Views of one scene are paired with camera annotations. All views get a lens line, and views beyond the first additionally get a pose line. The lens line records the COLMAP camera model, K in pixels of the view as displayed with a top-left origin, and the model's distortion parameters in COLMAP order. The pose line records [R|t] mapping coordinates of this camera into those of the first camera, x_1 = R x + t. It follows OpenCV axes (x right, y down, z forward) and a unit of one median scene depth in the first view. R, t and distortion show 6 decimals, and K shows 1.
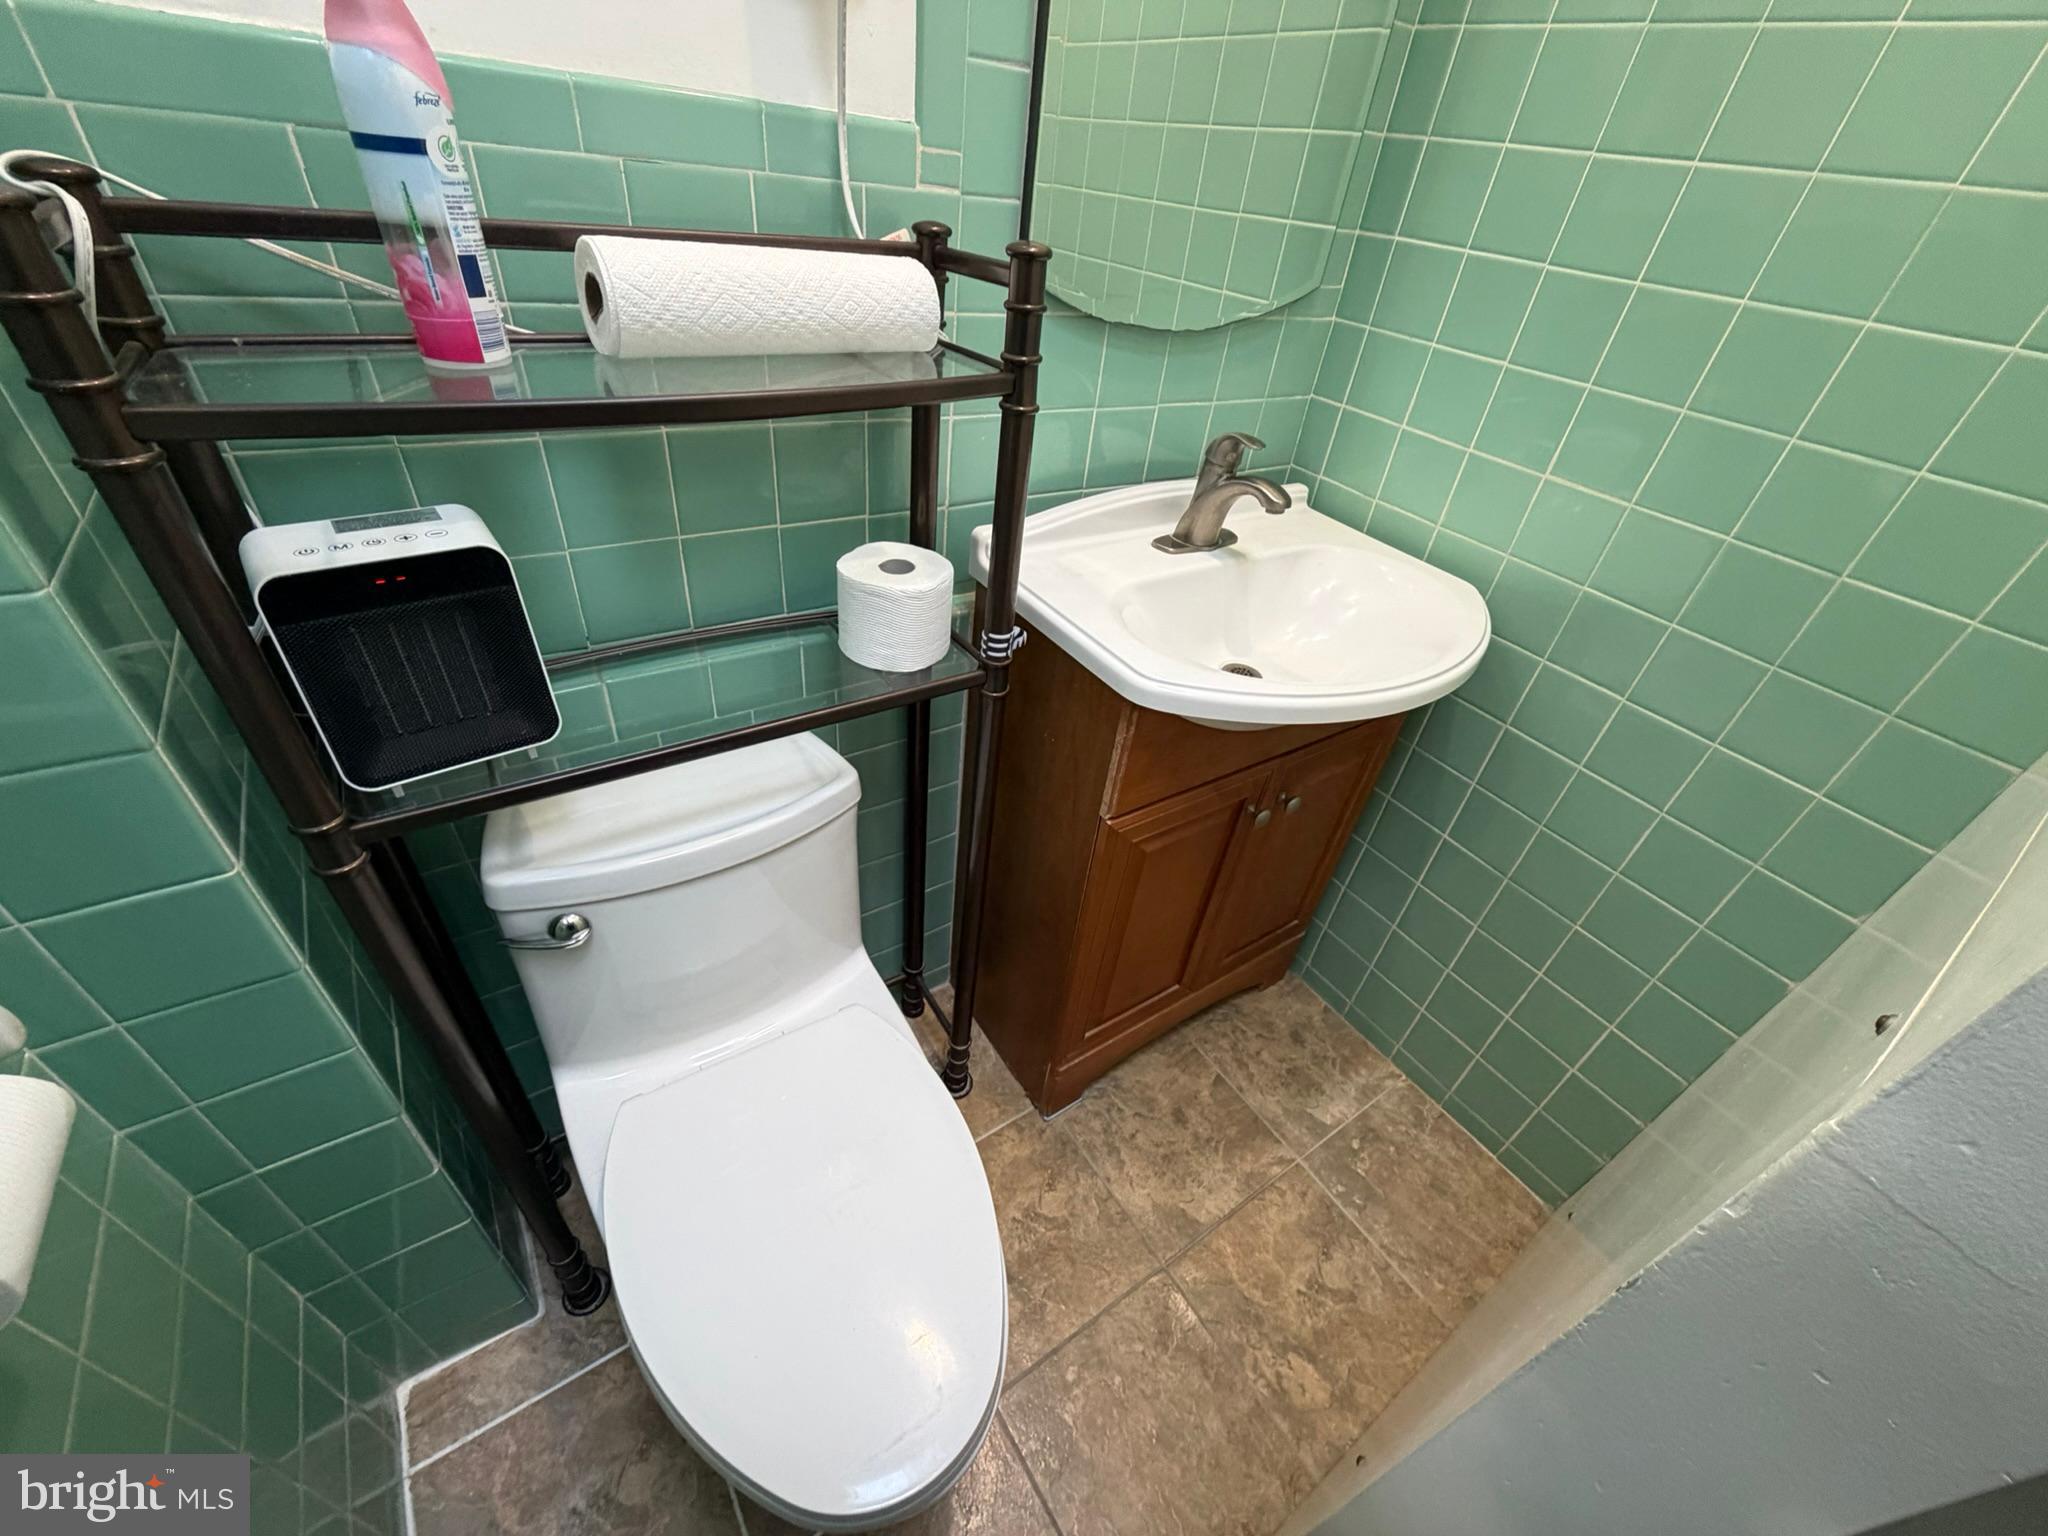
lens RADIAL K [[814.2, 0, 1028.9], [0, 814.2, 769.0], [0, 0, 1]] dist [0.000091, 0.000035]
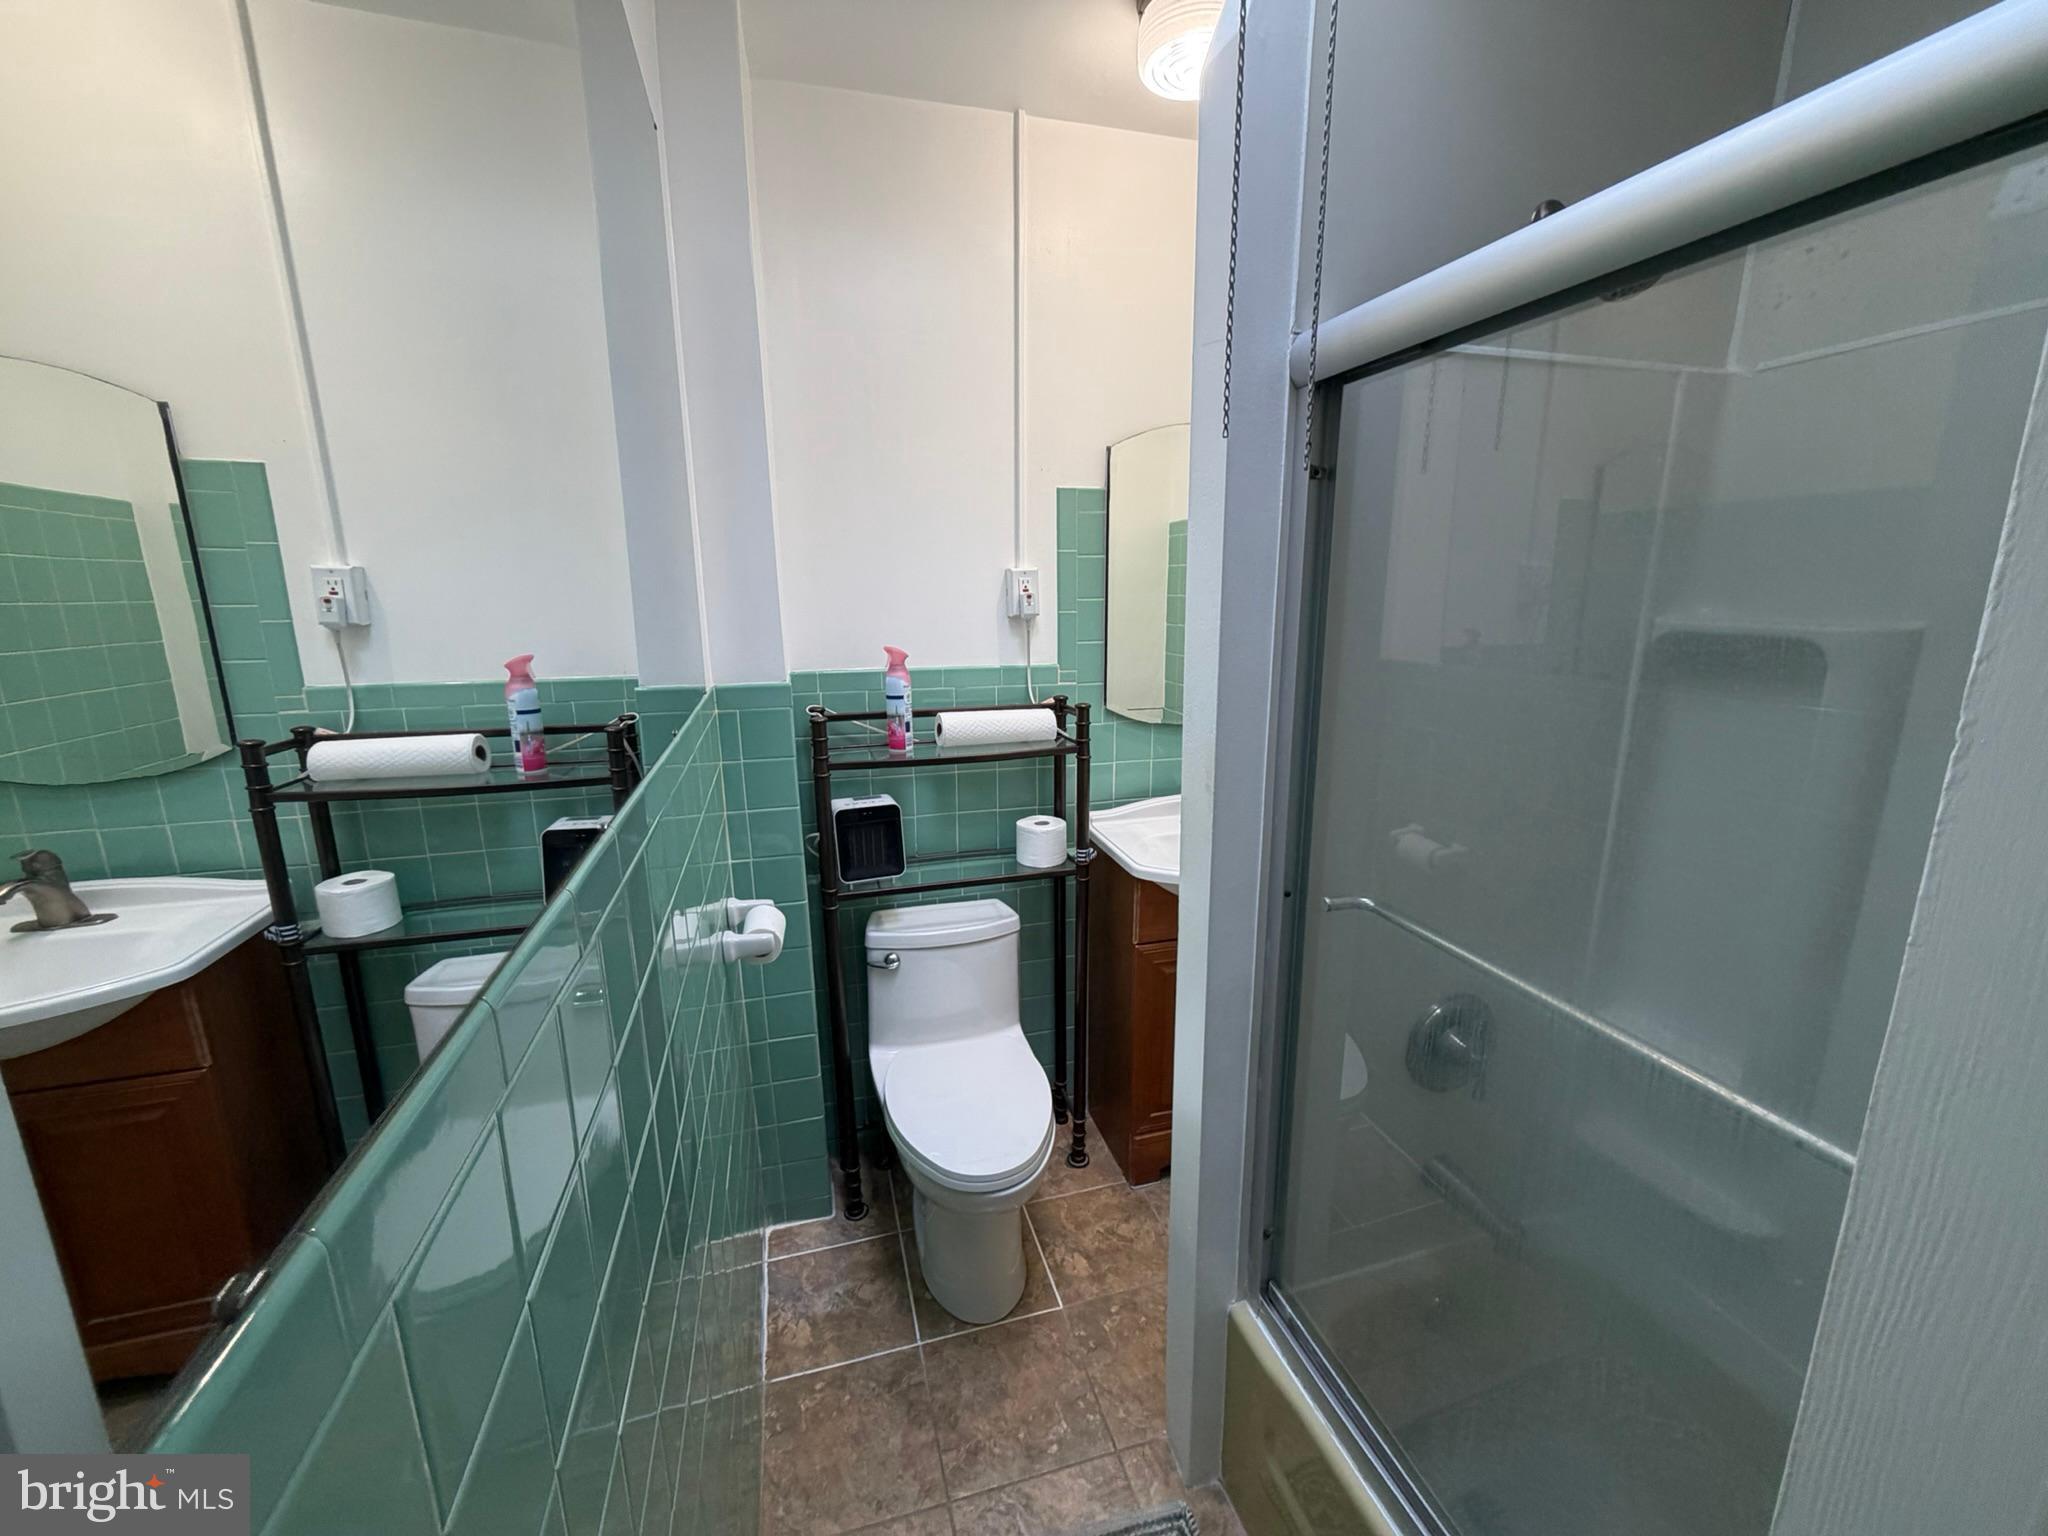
lens RADIAL K [[814.2, 0, 1028.9], [0, 814.2, 769.0], [0, 0, 1]] dist [0.000091, 0.000035]
pose [[0.944319, -0.042651, -0.326256, 0.583311], [-0.101659, 0.905231, -0.412581, 0.589656], [0.312934, 0.422774, 0.850491, -1.079057]]
